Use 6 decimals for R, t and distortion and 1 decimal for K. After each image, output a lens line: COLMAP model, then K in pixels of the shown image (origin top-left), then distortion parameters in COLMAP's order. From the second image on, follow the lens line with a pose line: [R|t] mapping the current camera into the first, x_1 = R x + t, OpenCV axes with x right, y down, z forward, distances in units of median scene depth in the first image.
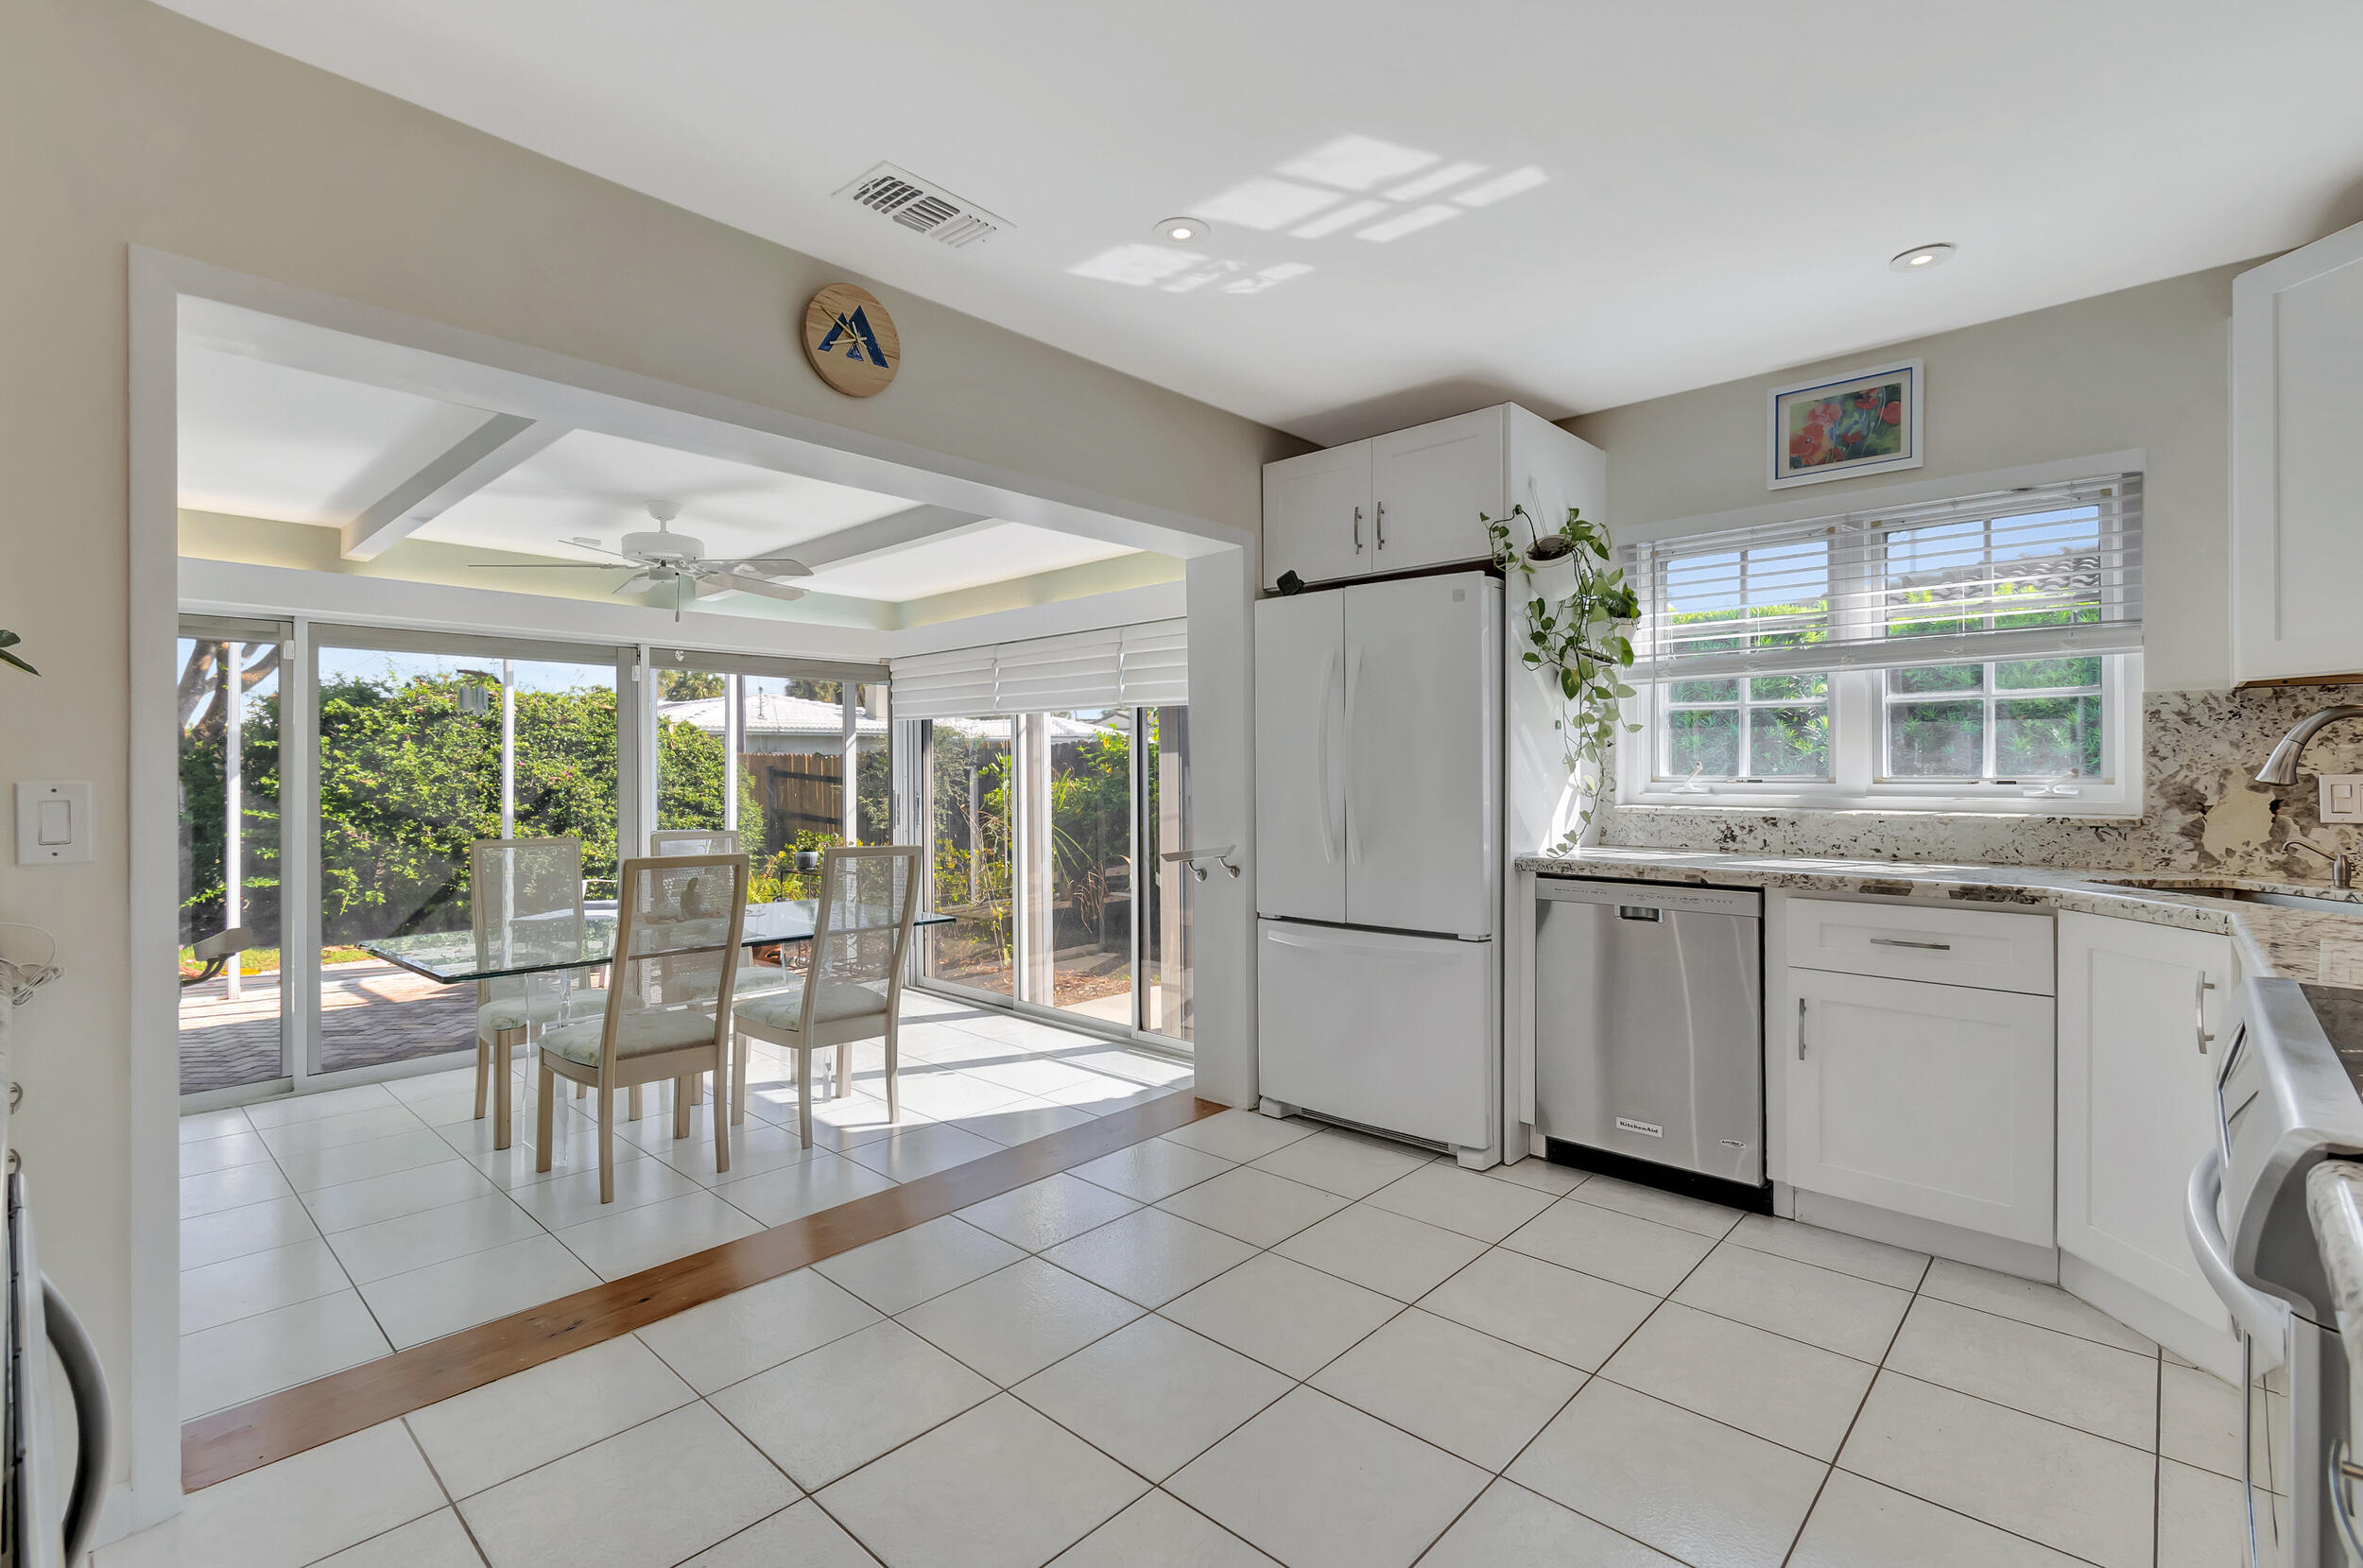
lens RADIAL K [[1083.3, 0, 1171.4], [0, 1083.3, 764.5], [0, 0, 1]] dist [0.001625, -0.000711]
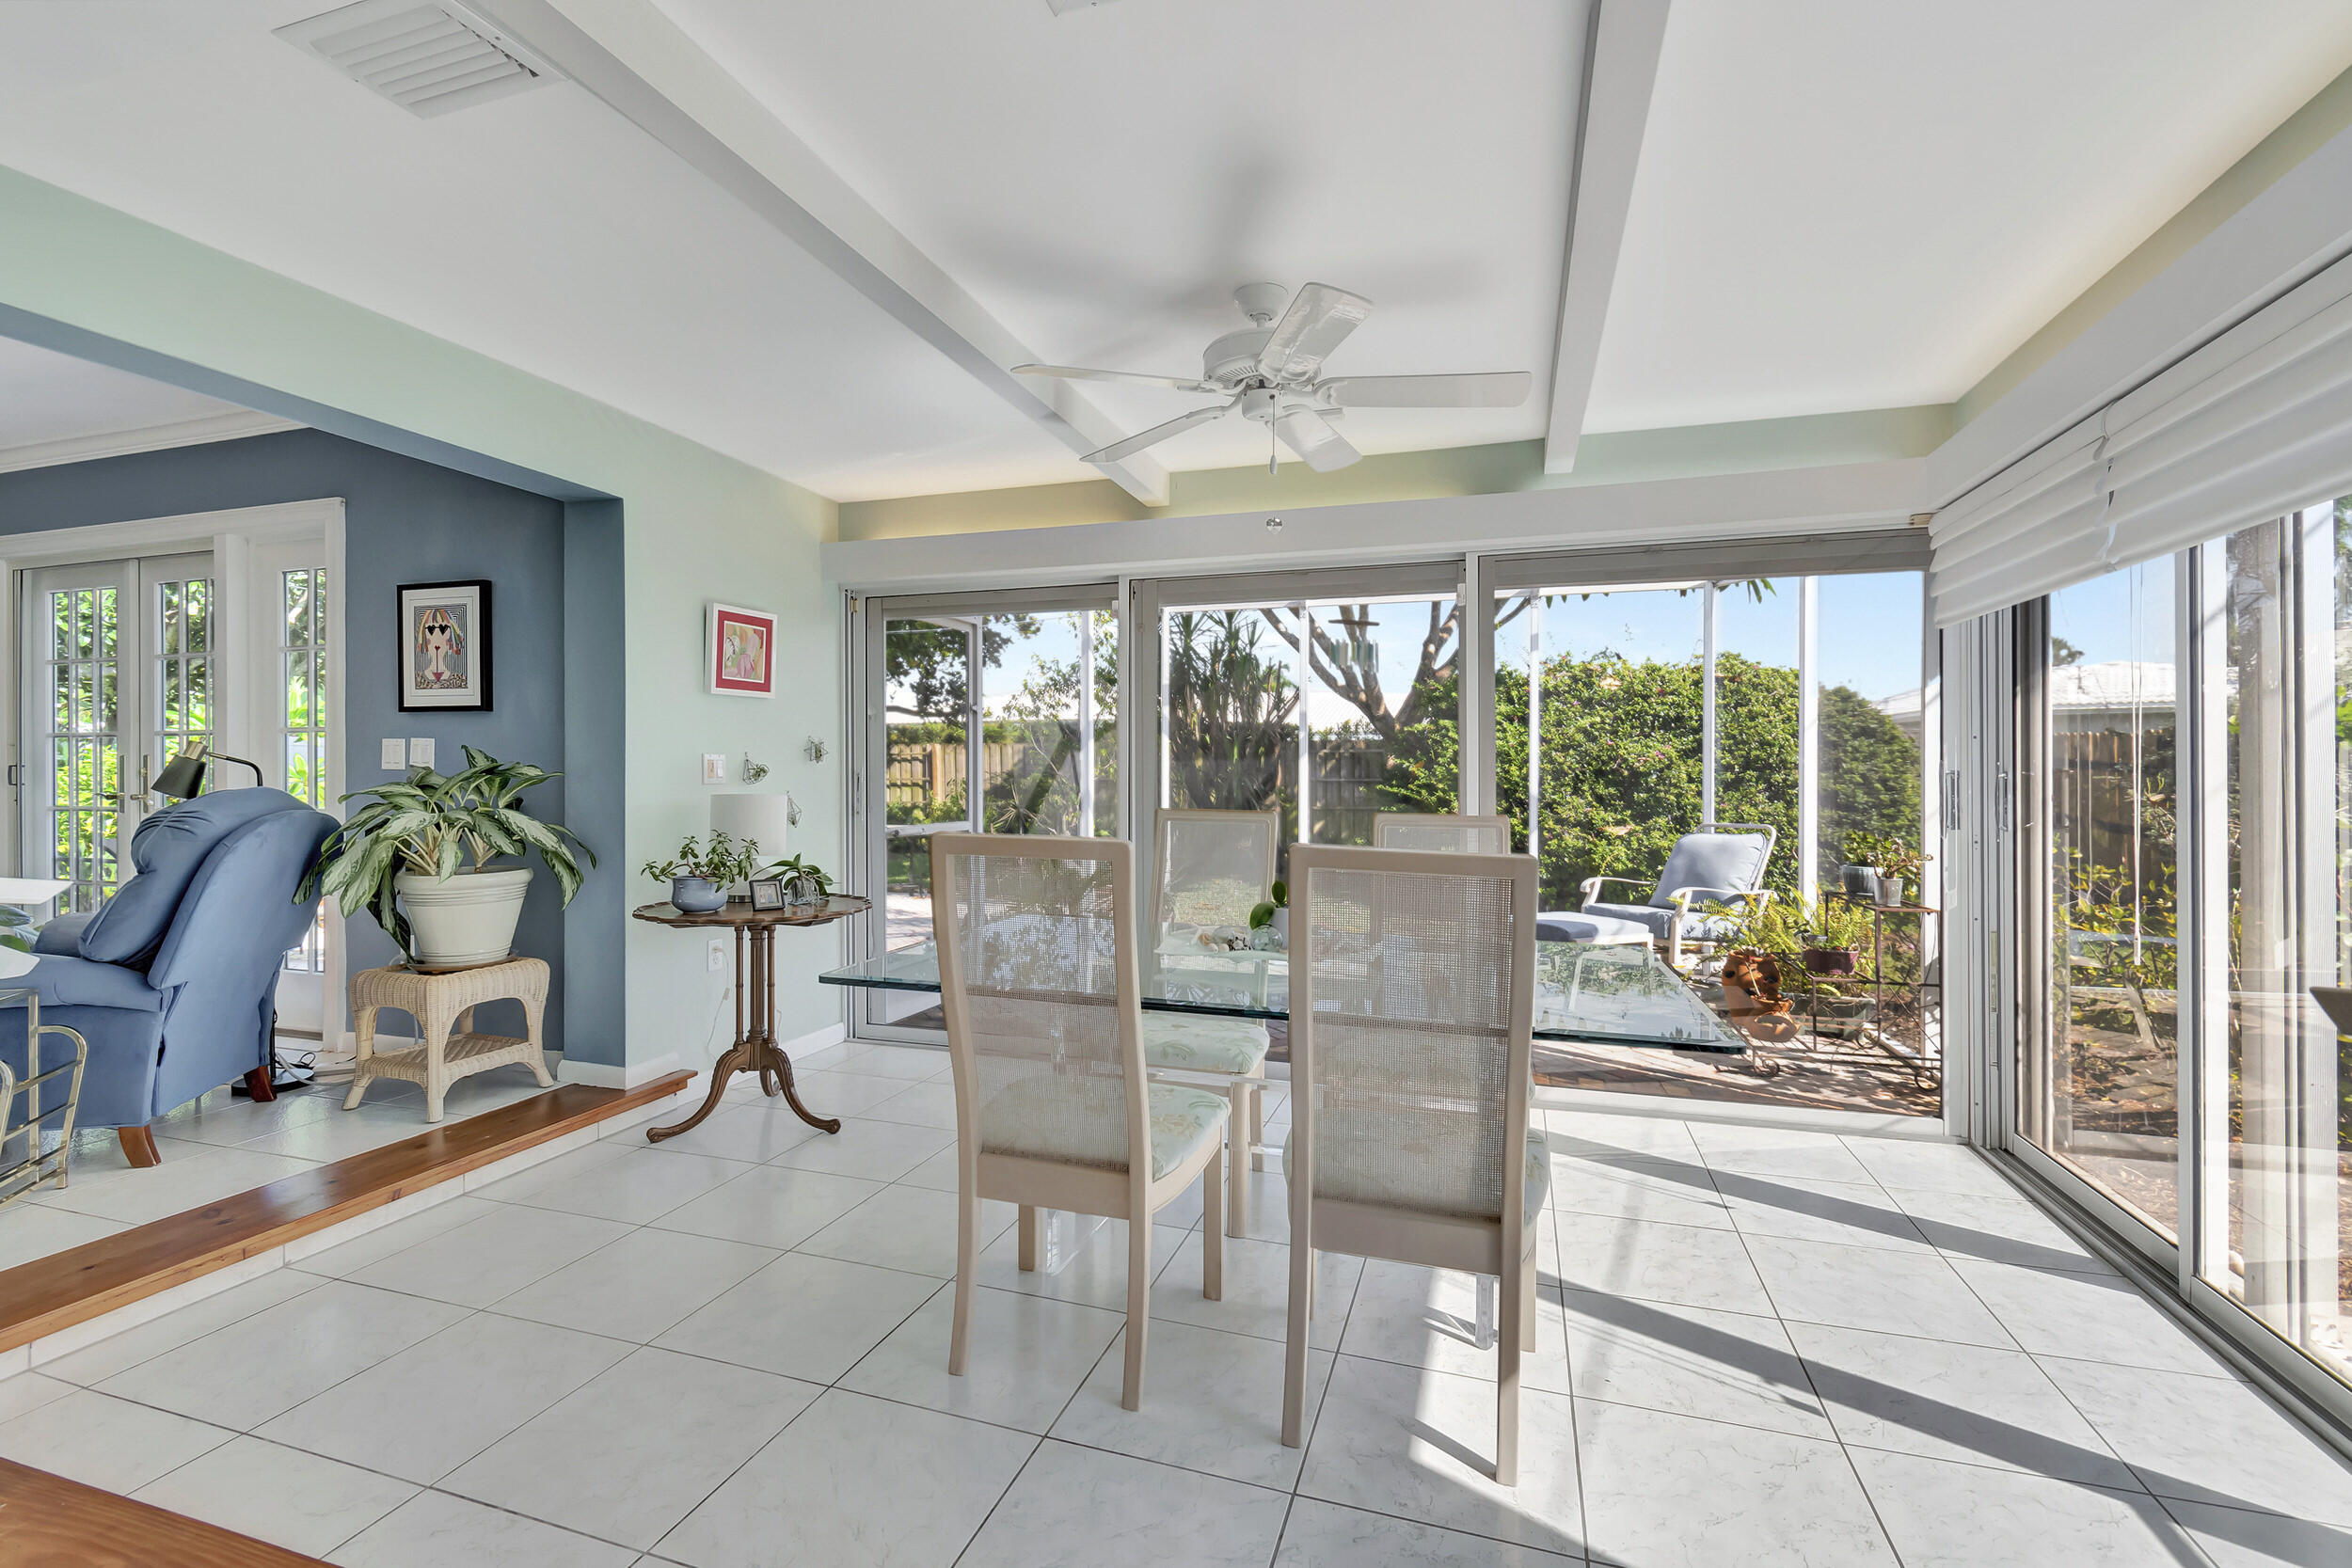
lens RADIAL K [[1046.2, 0, 1162.6], [0, 1046.2, 777.0], [0, 0, 1]] dist [0.000565, -0.000254]
pose [[0.424239, 0.009568, -0.905500, 0.074581], [0.001993, 0.999932, 0.011499, 0.042344], [0.905548, -0.006683, 0.424191, 0.748001]]
